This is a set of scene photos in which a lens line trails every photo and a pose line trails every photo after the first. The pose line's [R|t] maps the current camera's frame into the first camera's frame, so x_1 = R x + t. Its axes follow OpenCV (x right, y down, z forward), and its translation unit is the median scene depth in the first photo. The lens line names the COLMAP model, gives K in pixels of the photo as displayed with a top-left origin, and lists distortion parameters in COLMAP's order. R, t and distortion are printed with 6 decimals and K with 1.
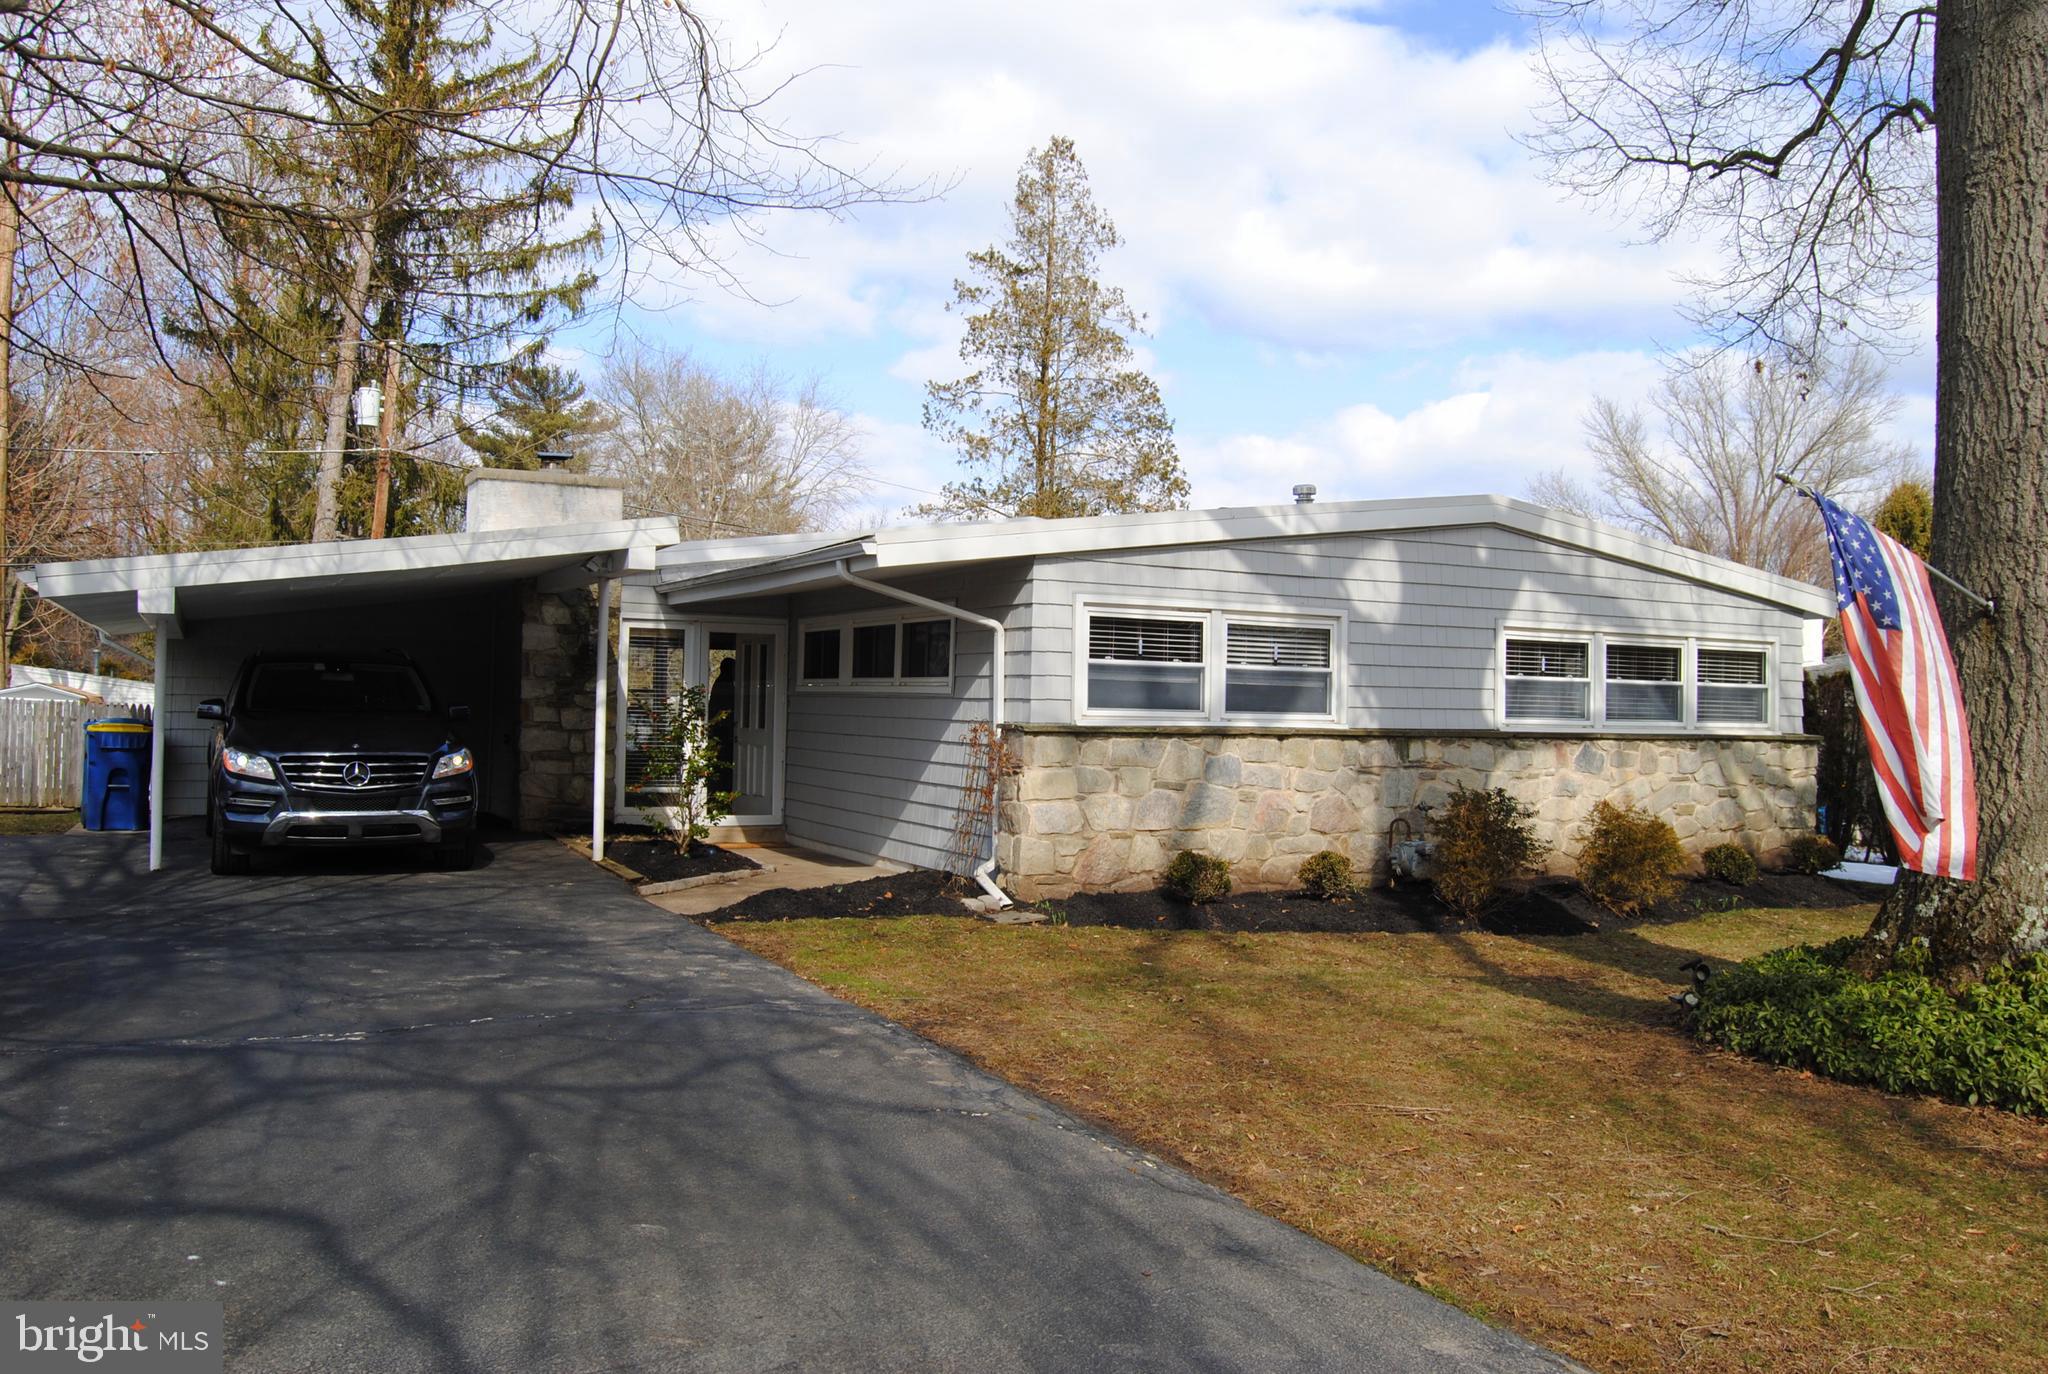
lens RADIAL K [[1612.5, 0, 1032.1], [0, 1612.5, 677.3], [0, 0, 1]] dist [-0.097235, 0.039281]
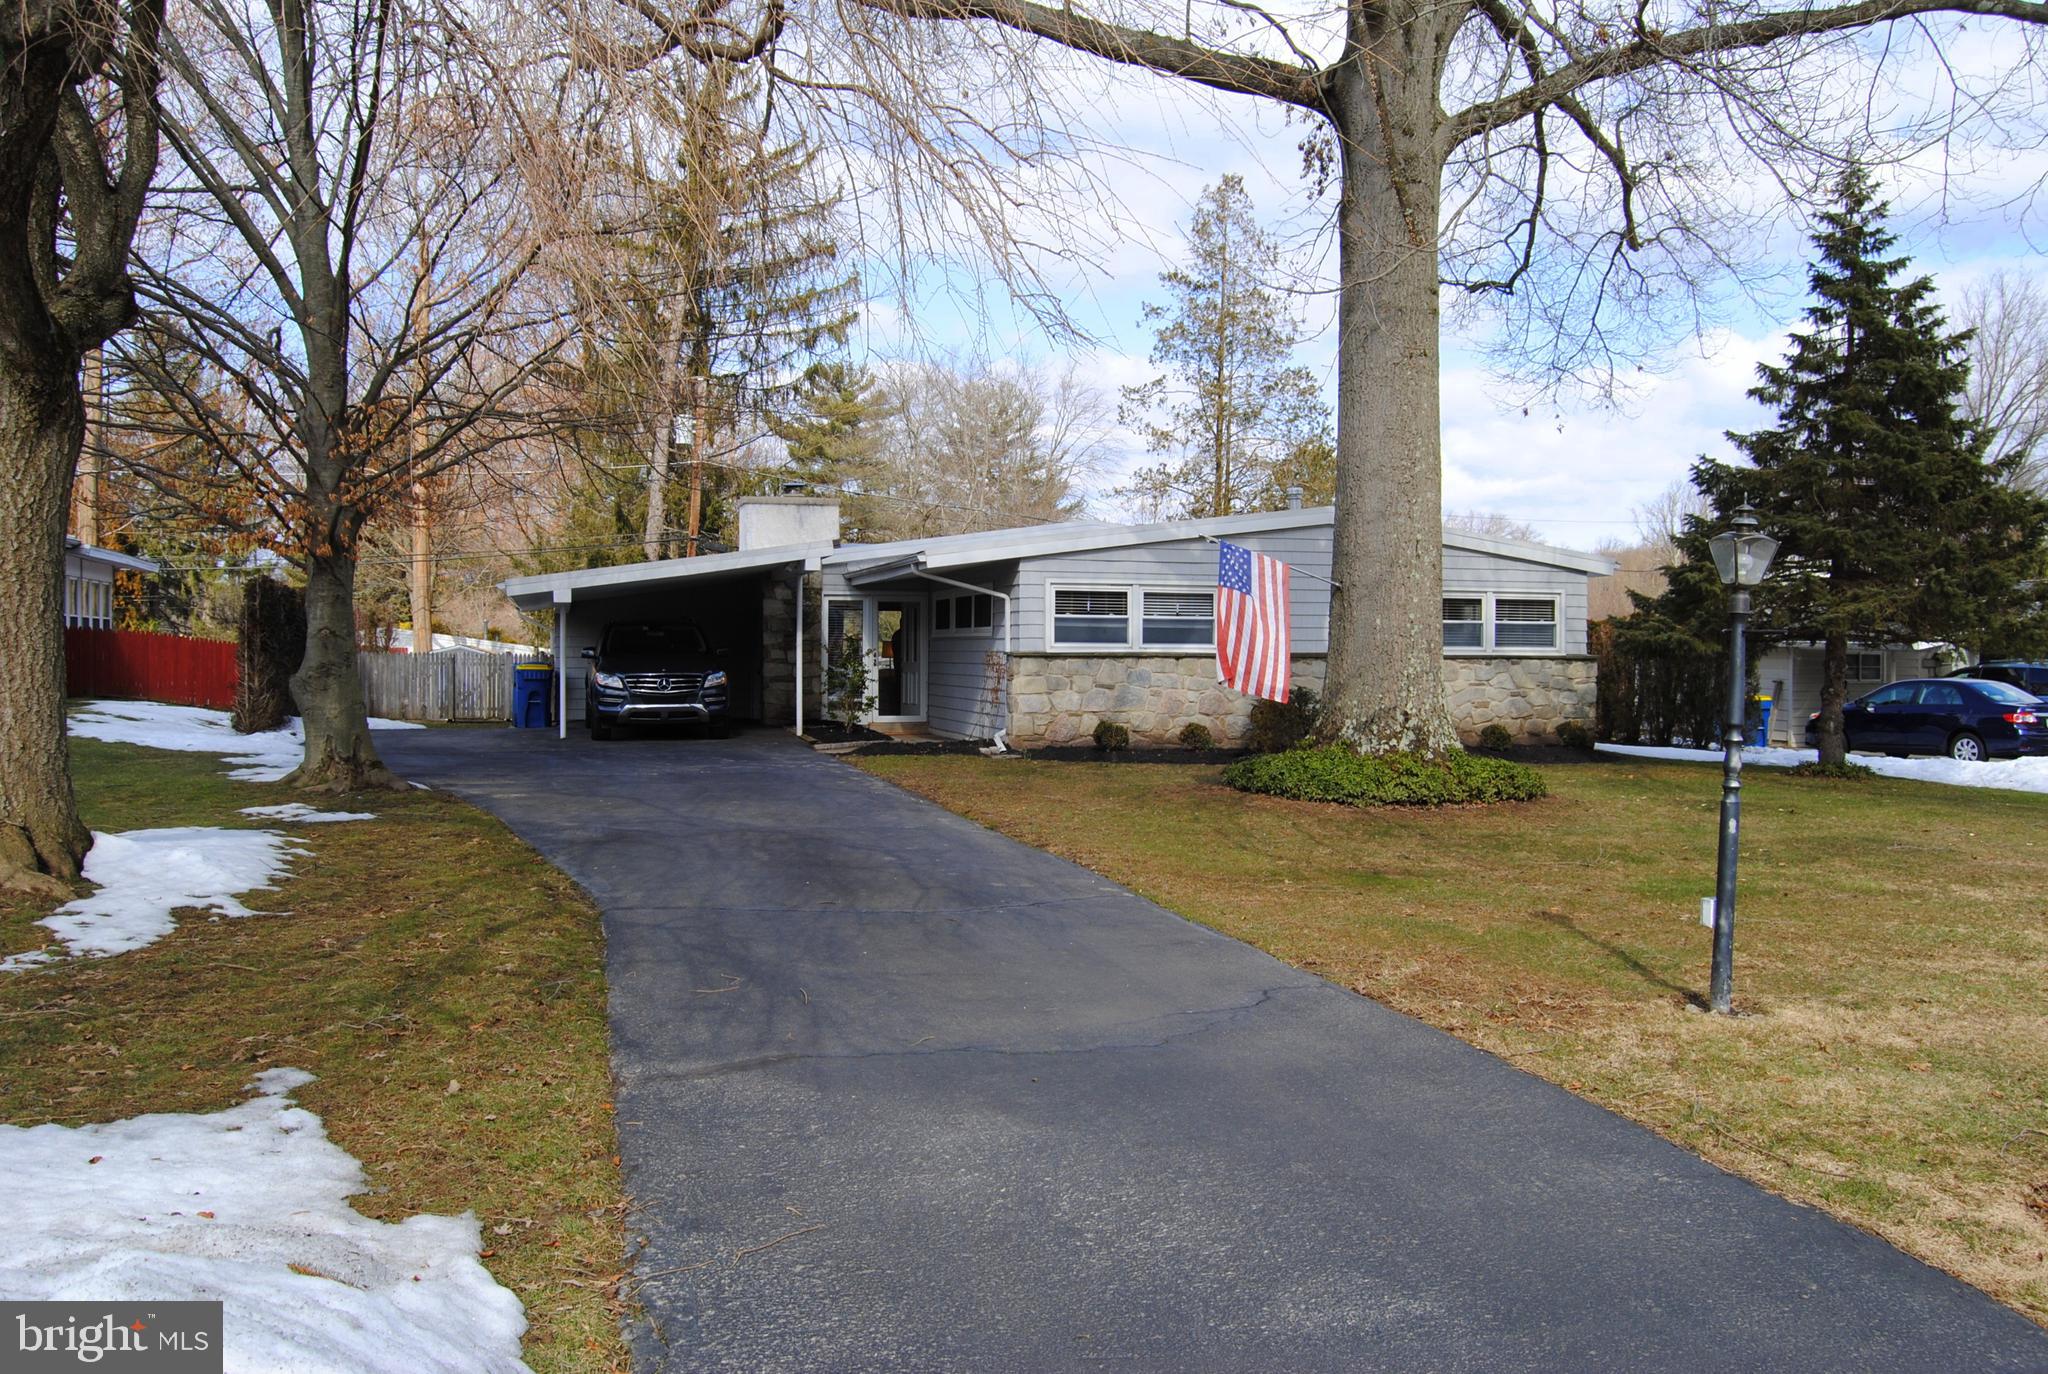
lens RADIAL K [[1563.0, 0, 1027.7], [0, 1563.0, 685.0], [0, 0, 1]] dist [-0.112174, 0.001293]
pose [[0.981582, -0.012533, -0.190628, 0.251325], [0.019350, 0.999237, 0.033939, 0.005251], [0.190057, -0.037003, 0.981075, -0.523349]]
